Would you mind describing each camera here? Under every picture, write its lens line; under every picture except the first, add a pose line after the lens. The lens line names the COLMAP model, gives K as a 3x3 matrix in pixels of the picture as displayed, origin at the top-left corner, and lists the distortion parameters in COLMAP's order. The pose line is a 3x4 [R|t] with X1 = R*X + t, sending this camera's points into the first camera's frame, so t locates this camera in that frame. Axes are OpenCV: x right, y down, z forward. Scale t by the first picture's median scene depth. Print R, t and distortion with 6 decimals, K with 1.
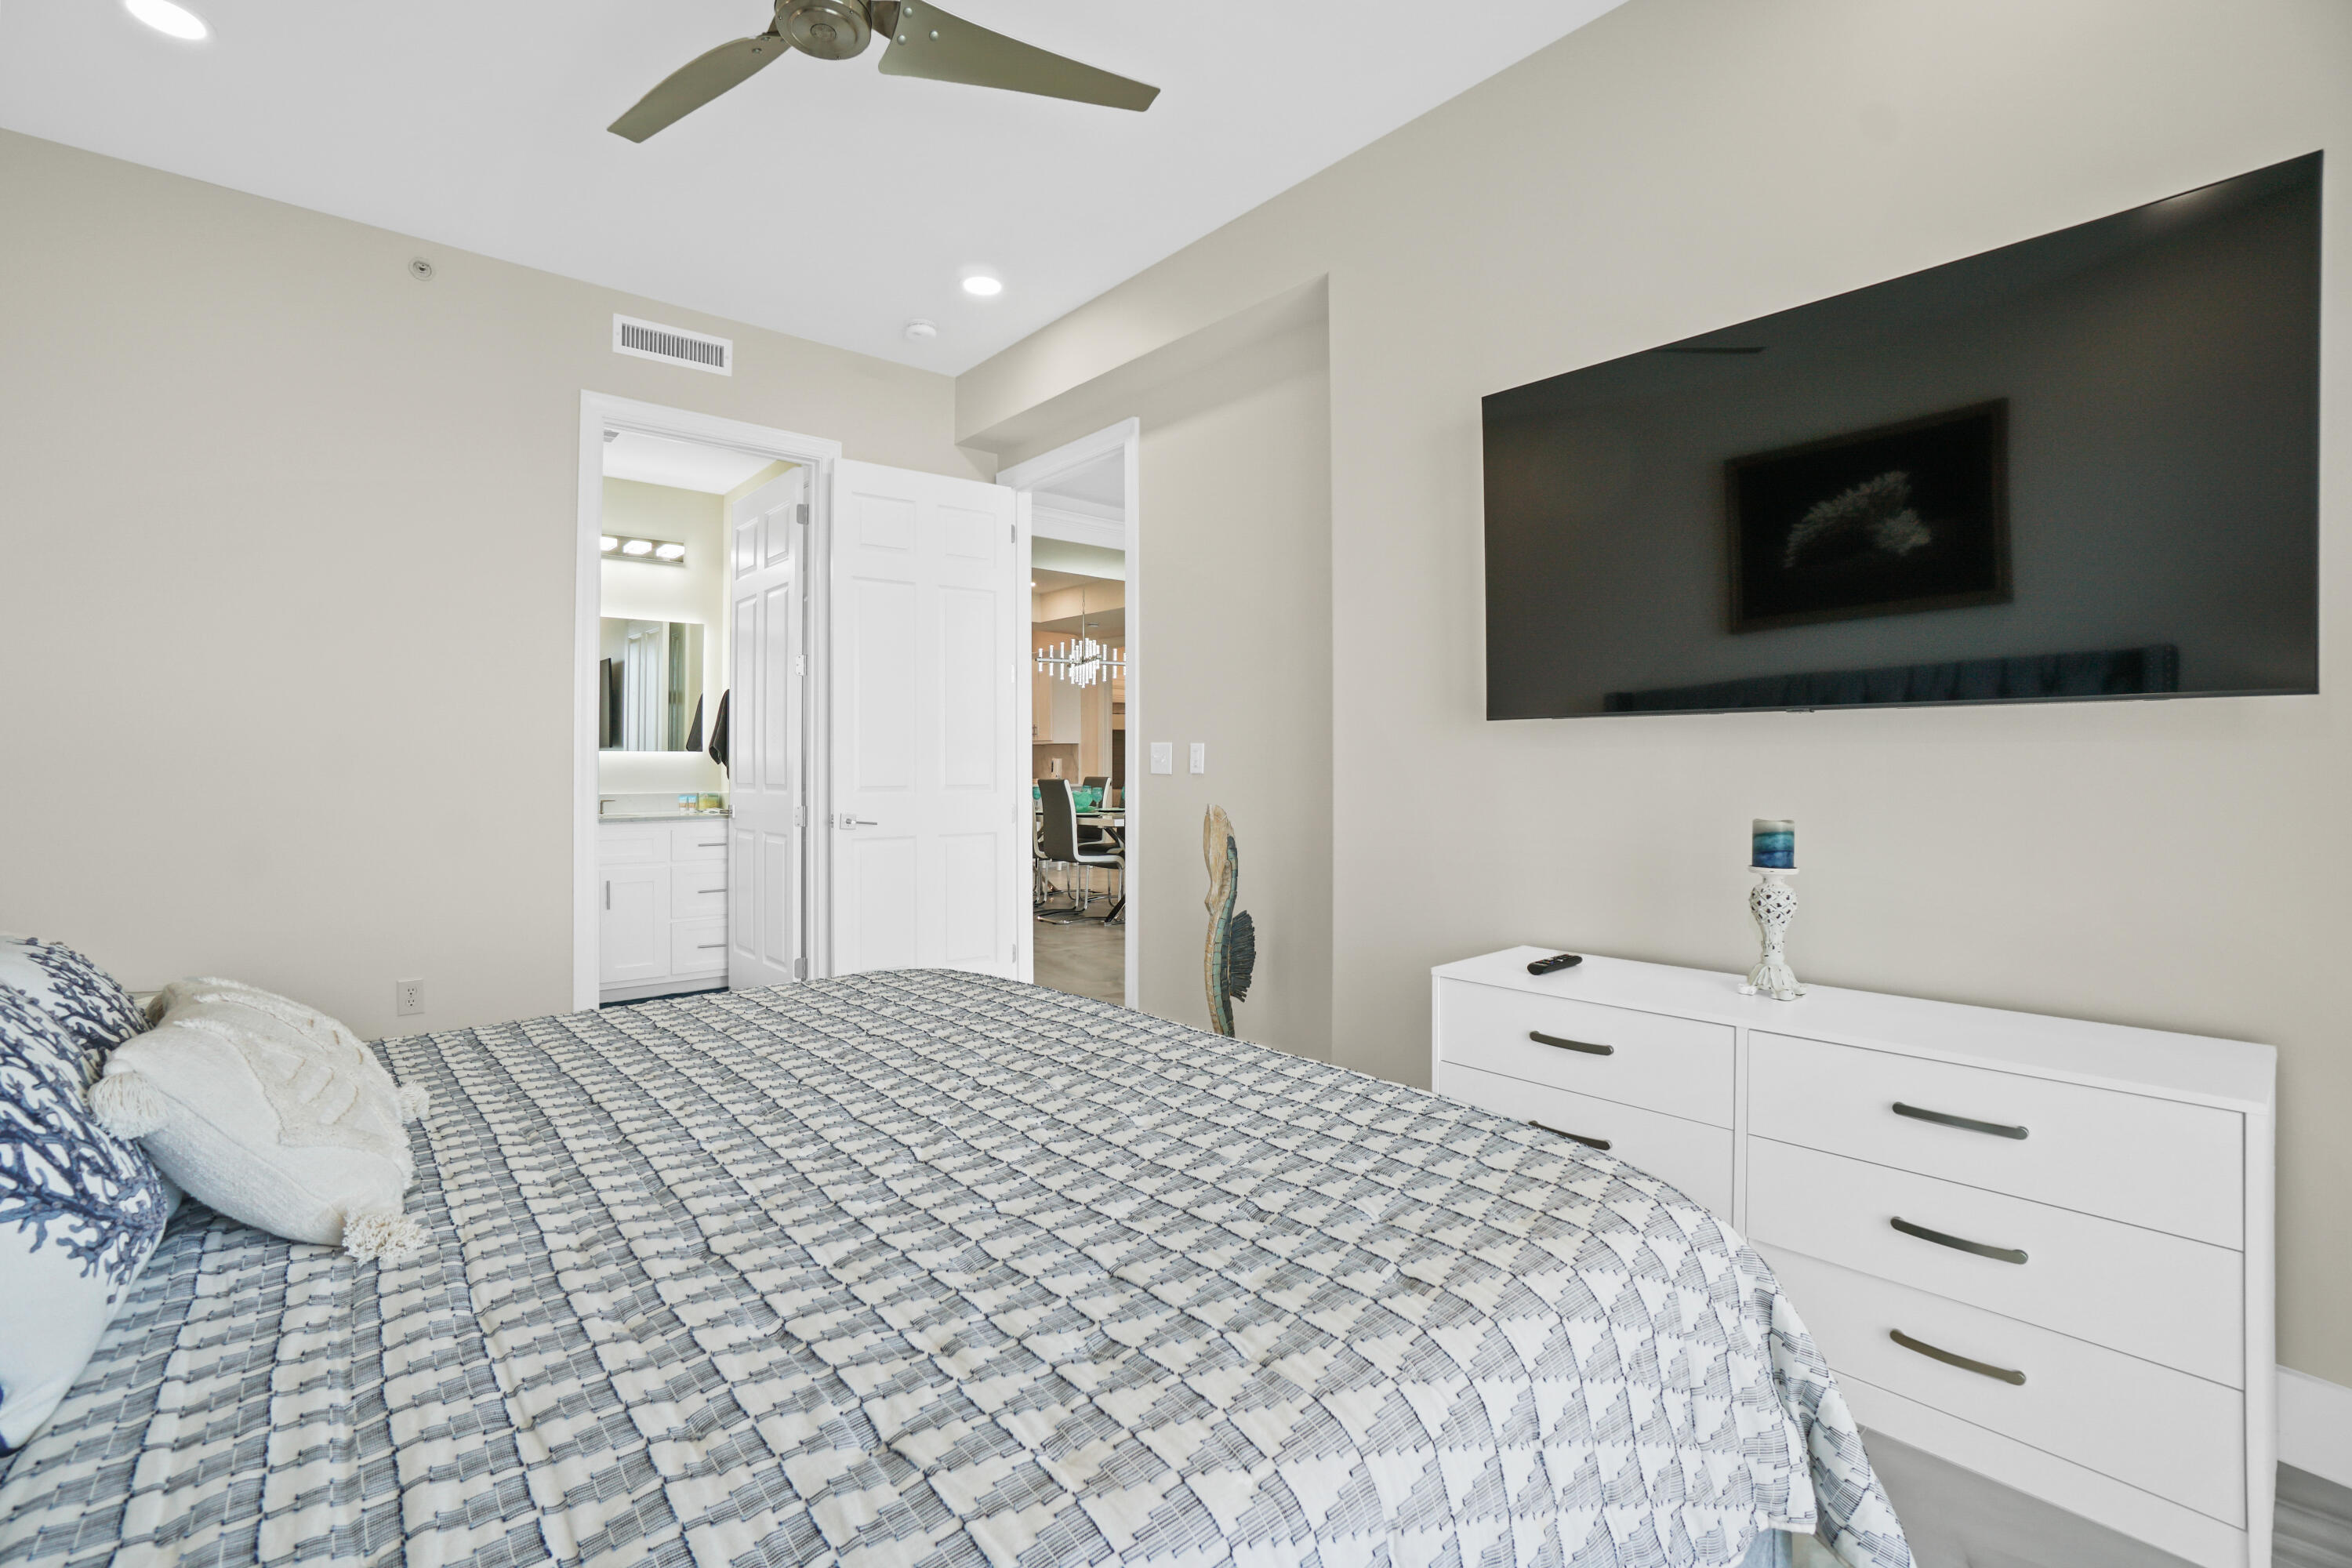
lens RADIAL K [[1028.5, 0, 1172.2], [0, 1028.5, 768.6], [0, 0, 1]] dist [-0.042731, -0.000014]
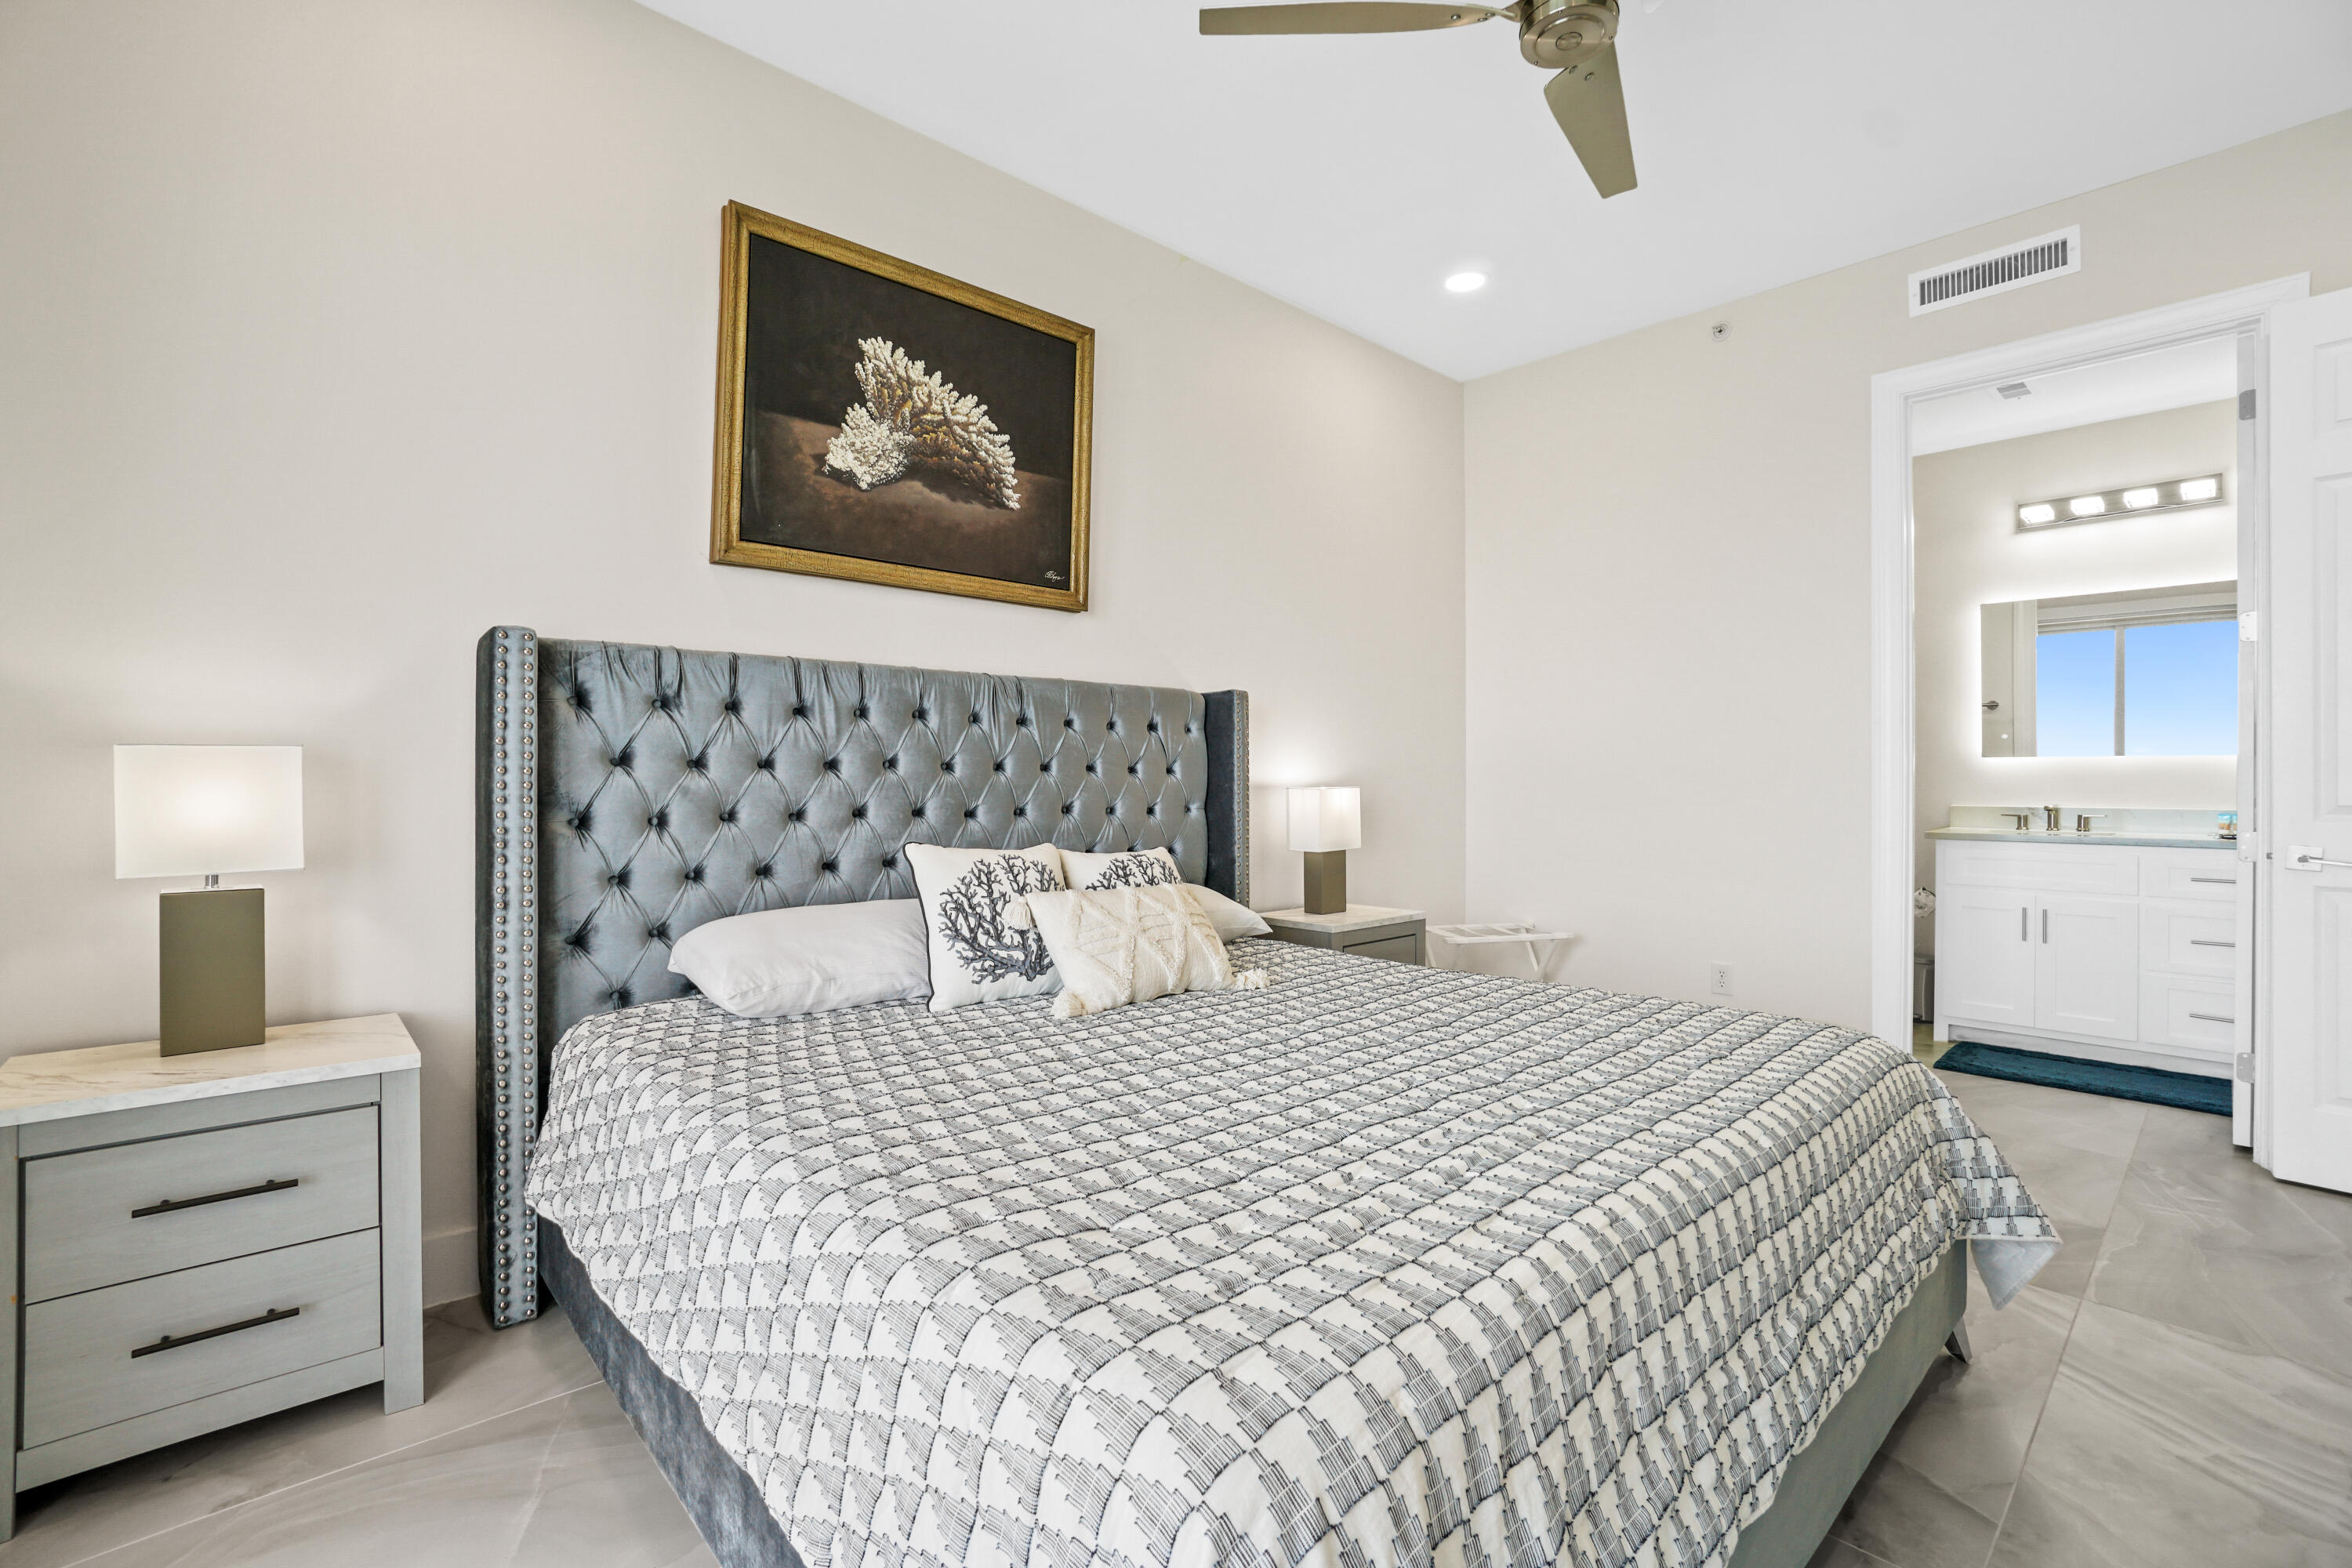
lens RADIAL K [[1066.9, 0, 1176.0], [0, 1066.9, 784.0], [0, 0, 1]] dist [-0.000493, 0.000046]
pose [[0.033220, 0.010382, -0.999394, 1.103516], [-0.004448, 0.999938, 0.010239, -0.006205], [0.999438, 0.004106, 0.033265, 0.901895]]
